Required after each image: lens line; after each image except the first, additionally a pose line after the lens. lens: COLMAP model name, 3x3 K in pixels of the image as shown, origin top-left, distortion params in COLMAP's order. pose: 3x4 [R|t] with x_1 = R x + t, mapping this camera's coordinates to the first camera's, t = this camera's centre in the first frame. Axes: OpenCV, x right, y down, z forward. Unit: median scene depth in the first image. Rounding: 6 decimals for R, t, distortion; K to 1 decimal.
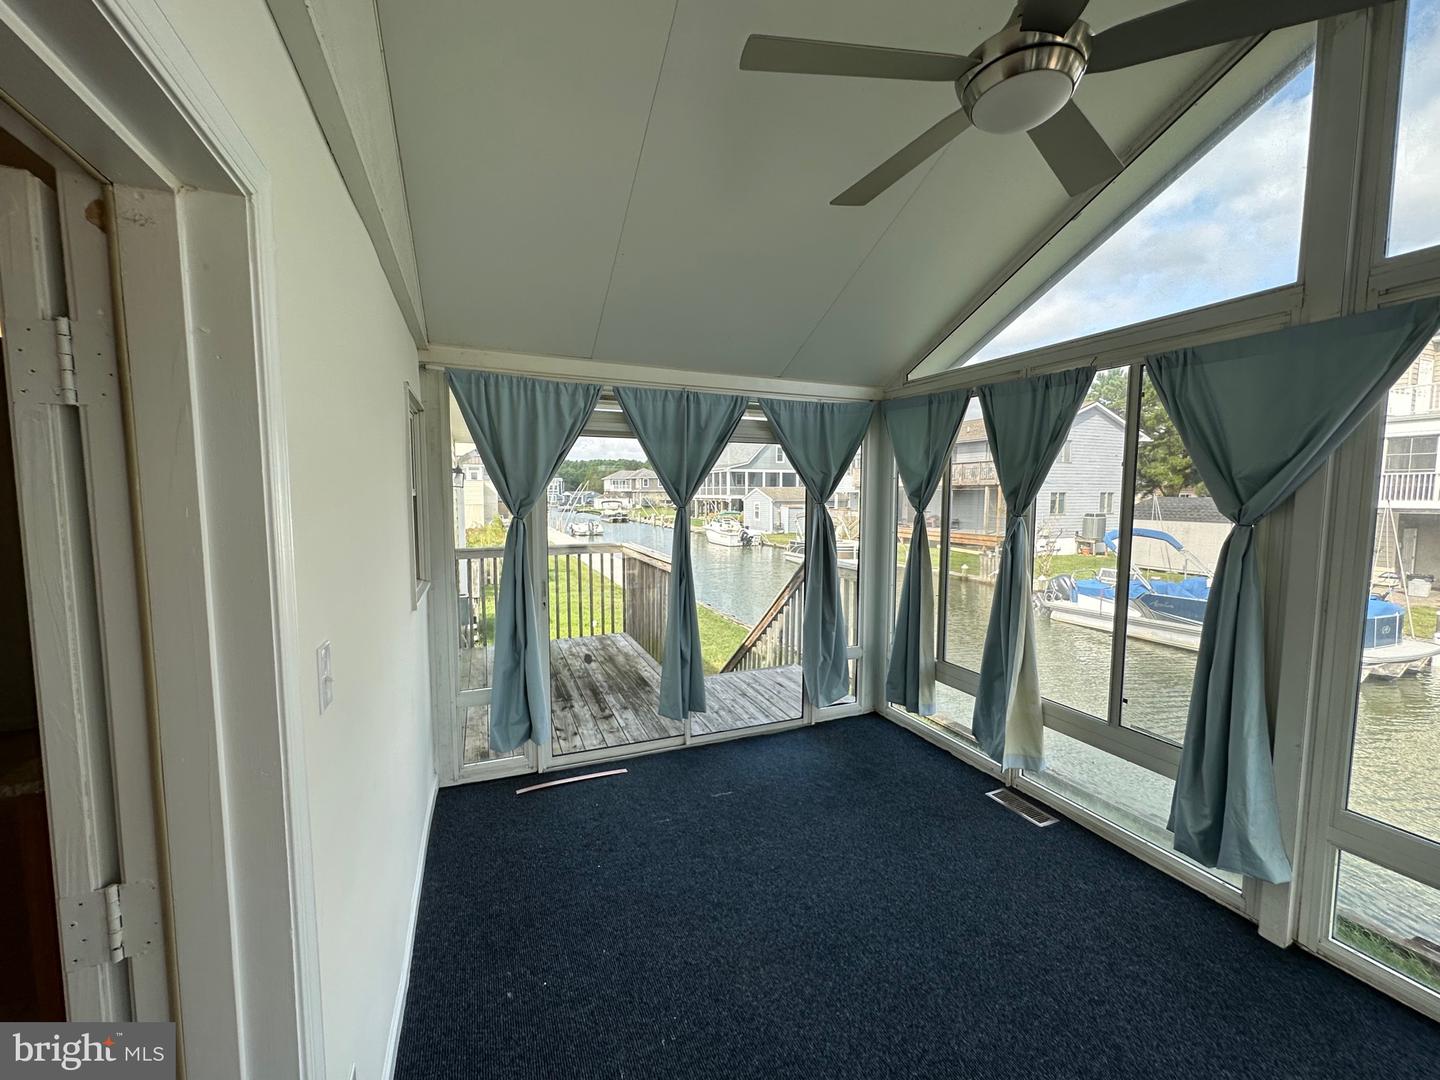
lens RADIAL K [[574.2, 0, 720.0], [0, 574.2, 542.2], [0, 0, 1]] dist [-0.000797, 0.000644]
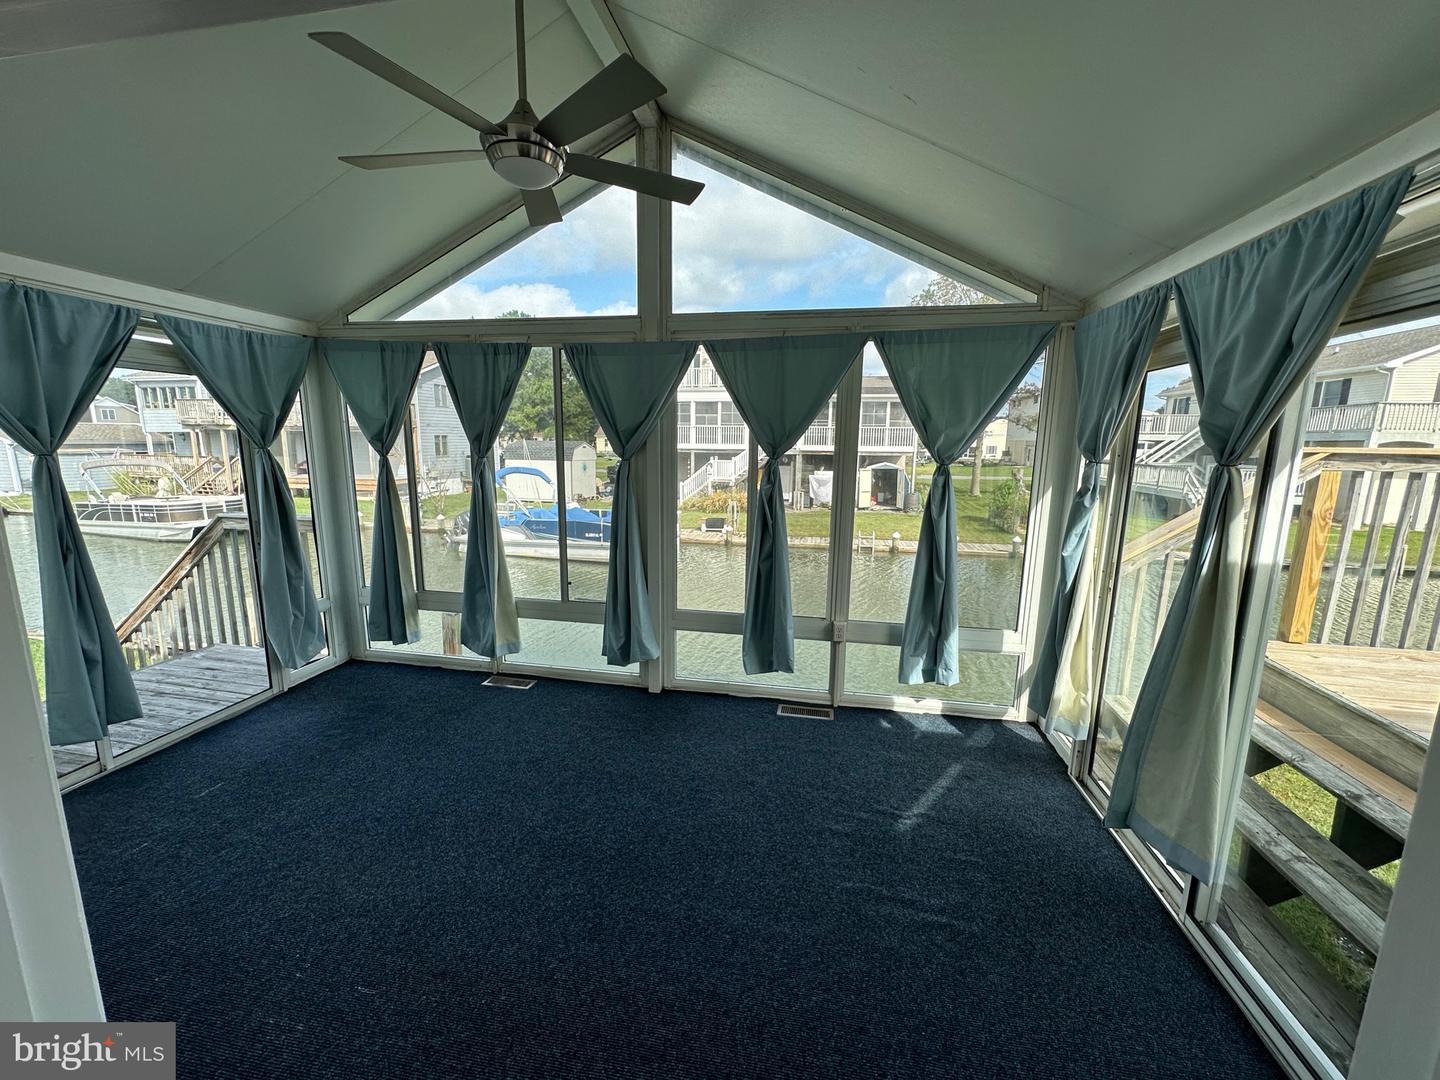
lens RADIAL K [[574.2, 0, 716.4], [0, 574.2, 540.3], [0, 0, 1]] dist [-0.000797, 0.000644]
pose [[0.553589, -0.139381, 0.821043, -0.194378], [0.060846, 0.990029, 0.127043, 0.003978], [-0.830564, -0.020373, 0.556550, -0.086553]]
